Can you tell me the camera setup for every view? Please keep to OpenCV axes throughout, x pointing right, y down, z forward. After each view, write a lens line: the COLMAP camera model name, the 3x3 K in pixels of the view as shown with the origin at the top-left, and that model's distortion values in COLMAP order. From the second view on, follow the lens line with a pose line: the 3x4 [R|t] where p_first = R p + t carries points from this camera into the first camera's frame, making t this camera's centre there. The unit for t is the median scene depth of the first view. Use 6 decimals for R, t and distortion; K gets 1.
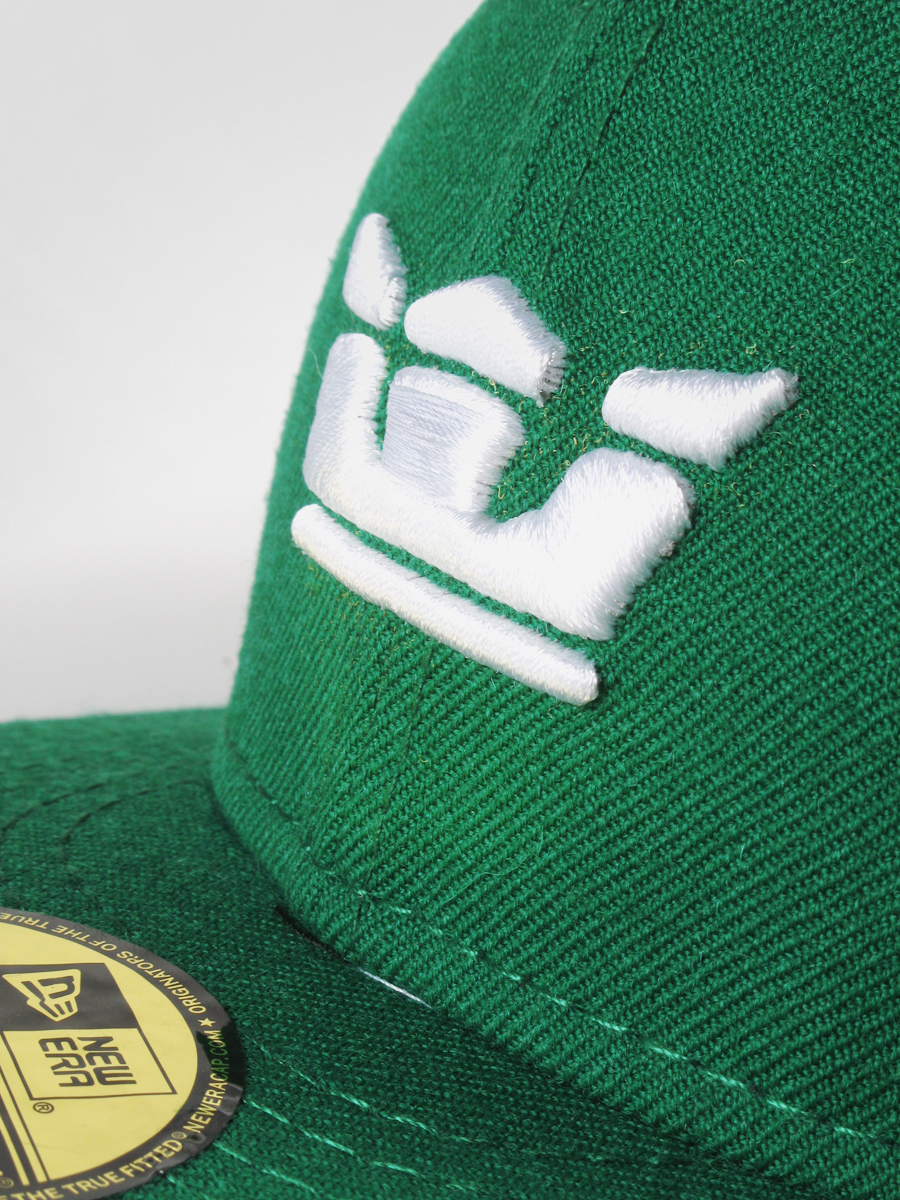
lens RADIAL K [[2853.9, 0, 449.5], [0, 2853.9, 600.4], [0, 0, 1]] dist [-0.237896, 0.000000]
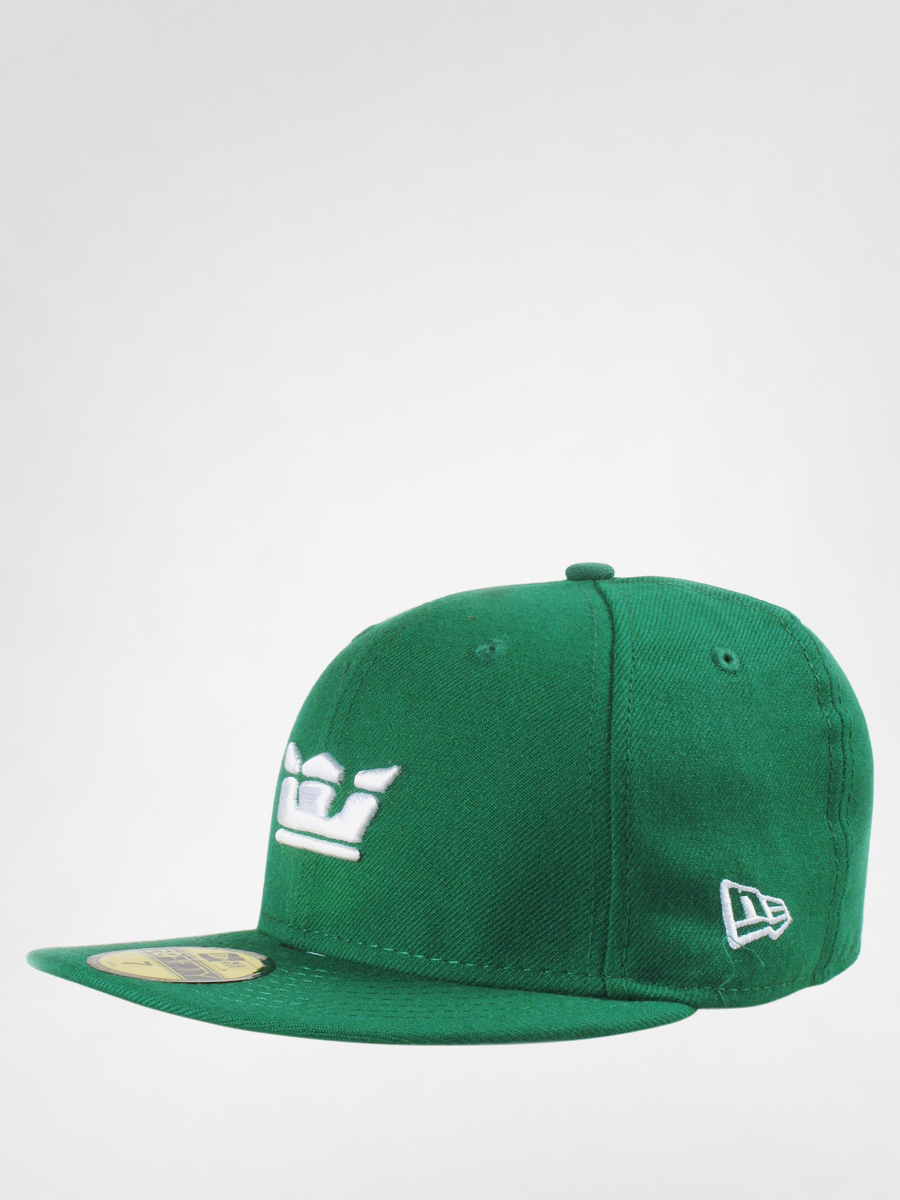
lens RADIAL K [[2853.9, 0, 450.1], [0, 2853.9, 600.4], [0, 0, 1]] dist [-0.237896, 0.000000]
pose [[0.994903, -0.098838, 0.019962, 0.124583], [0.100807, 0.970419, -0.219376, 0.523594], [0.002311, 0.220270, 0.975436, -2.654293]]
